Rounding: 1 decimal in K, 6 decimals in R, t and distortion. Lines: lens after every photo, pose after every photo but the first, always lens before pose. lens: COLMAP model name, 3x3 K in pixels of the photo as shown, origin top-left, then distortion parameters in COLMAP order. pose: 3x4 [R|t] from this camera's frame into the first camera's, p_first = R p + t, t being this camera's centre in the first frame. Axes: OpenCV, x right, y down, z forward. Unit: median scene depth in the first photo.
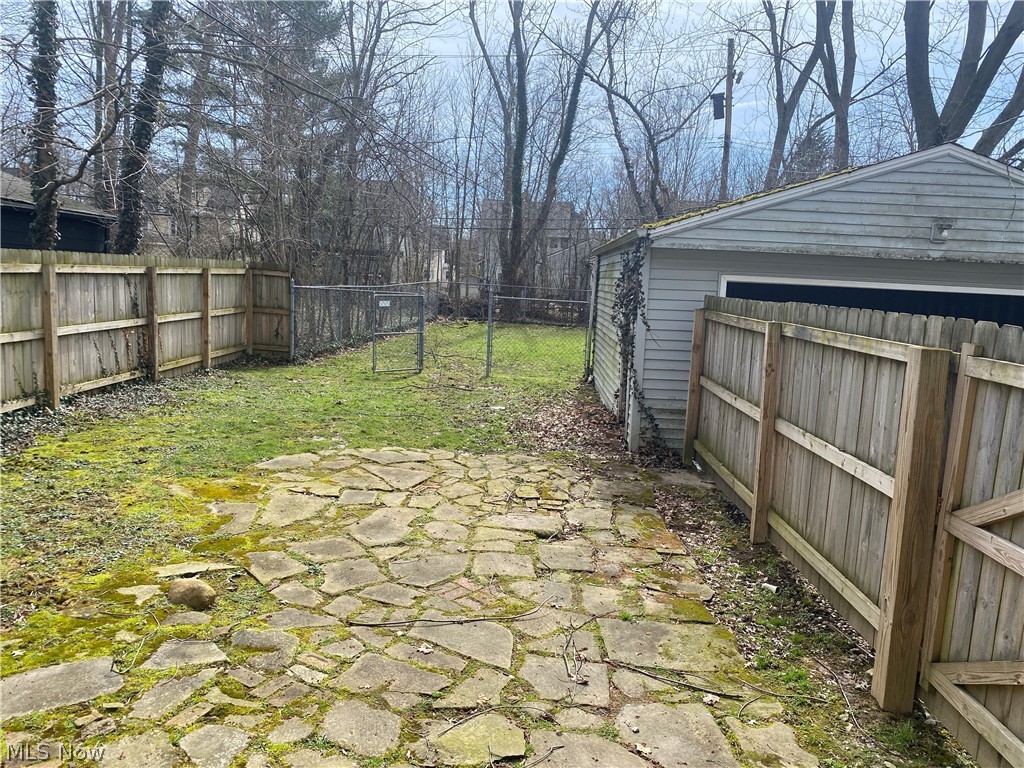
lens RADIAL K [[773.8, 0, 512.0], [0, 773.8, 384.0], [0, 0, 1]] dist [-0.000827, -0.001366]
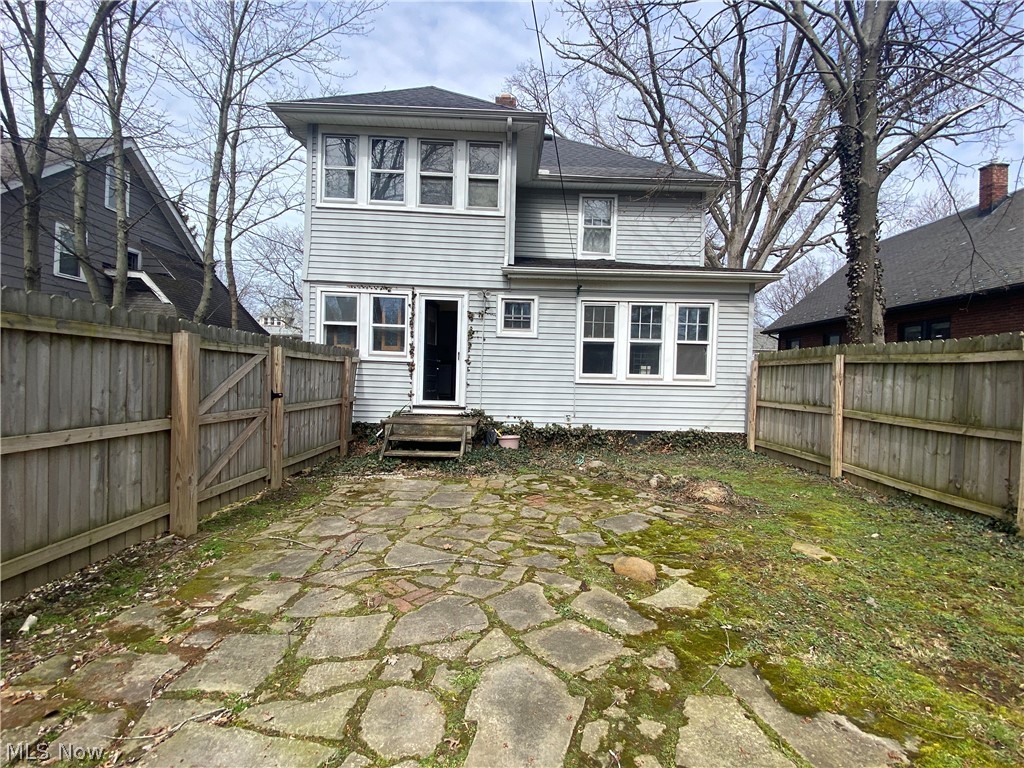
lens RADIAL K [[444.9, 0, 512.0], [0, 444.9, 384.0], [0, 0, 1]] dist [0.000625, 0.000071]
pose [[-0.997071, -0.073600, -0.020783, -0.156112], [-0.075945, 0.984886, 0.155665, -0.105126], [0.009012, 0.156788, -0.987591, 1.445754]]
